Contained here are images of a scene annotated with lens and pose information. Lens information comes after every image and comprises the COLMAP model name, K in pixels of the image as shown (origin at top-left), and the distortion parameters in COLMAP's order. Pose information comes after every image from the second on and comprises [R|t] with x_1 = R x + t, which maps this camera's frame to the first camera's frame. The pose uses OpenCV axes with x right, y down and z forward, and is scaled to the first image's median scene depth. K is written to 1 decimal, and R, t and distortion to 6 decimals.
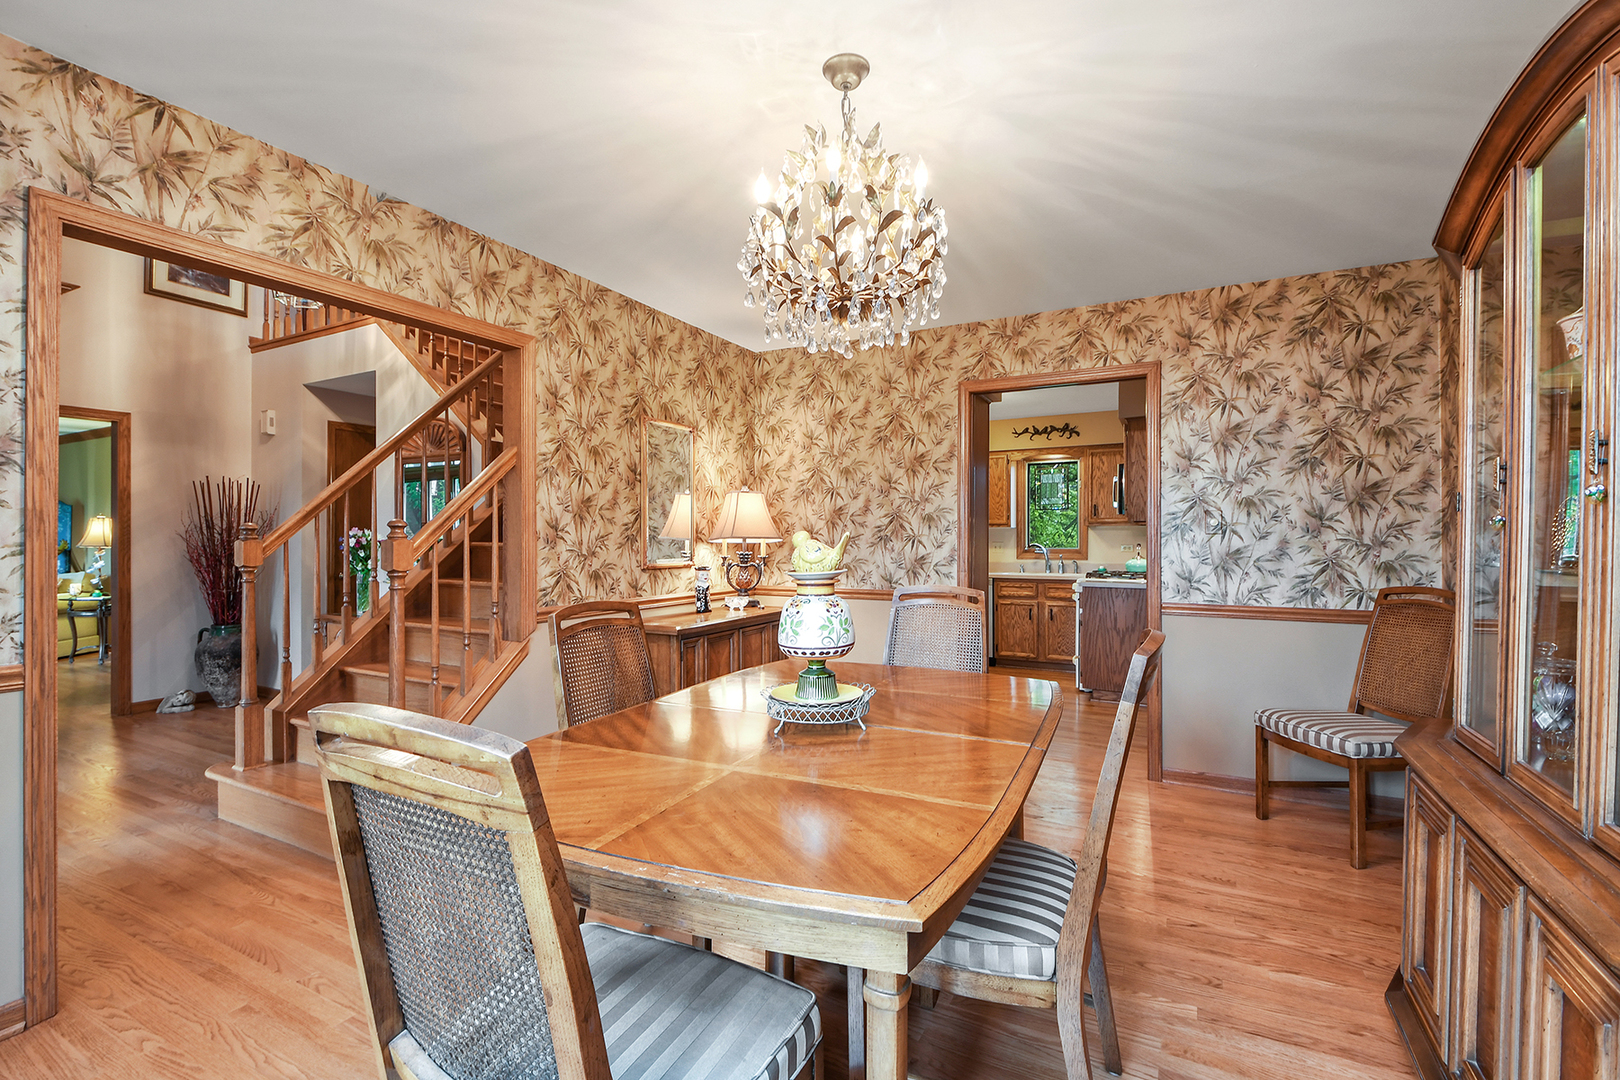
lens RADIAL K [[722.6, 0, 788.8], [0, 722.6, 540.9], [0, 0, 1]] dist [0.007290, -0.007300]
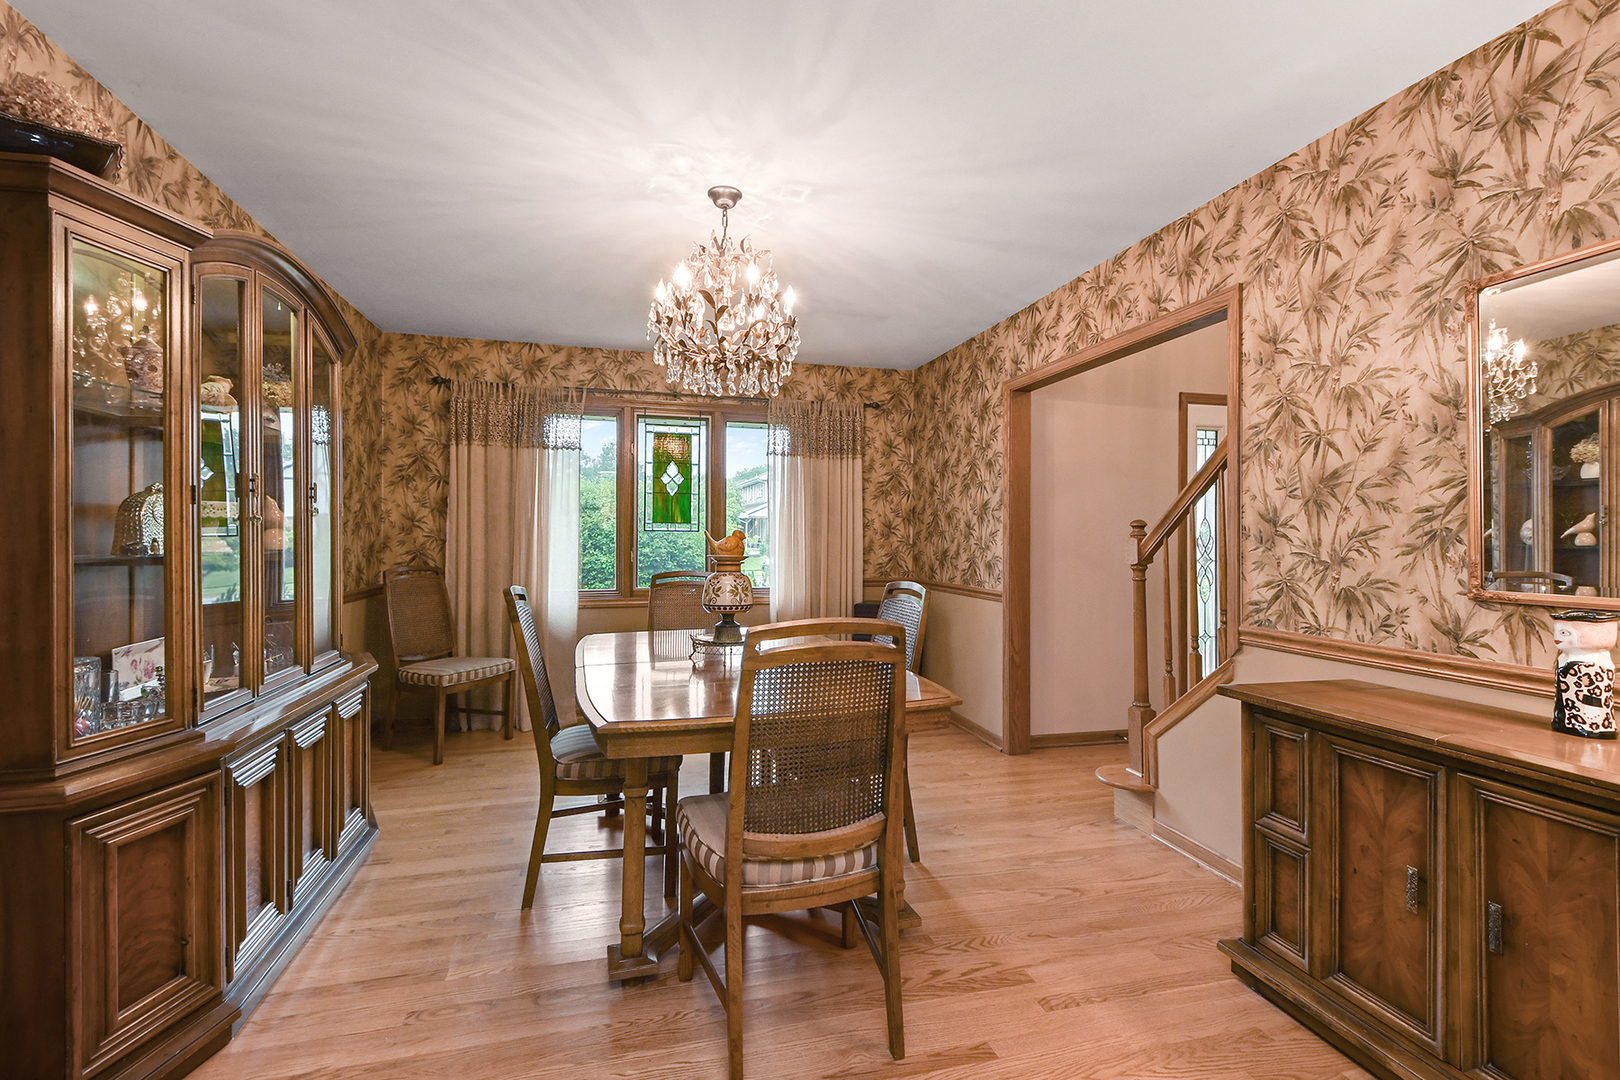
lens RADIAL K [[722.6, 0, 815.8], [0, 722.6, 529.4], [0, 0, 1]] dist [0.007290, -0.007300]
pose [[-0.721804, -0.010564, -0.692016, 0.517155], [-0.006691, 0.999943, -0.008285, -0.001362], [0.692065, -0.001350, -0.721834, 1.210958]]
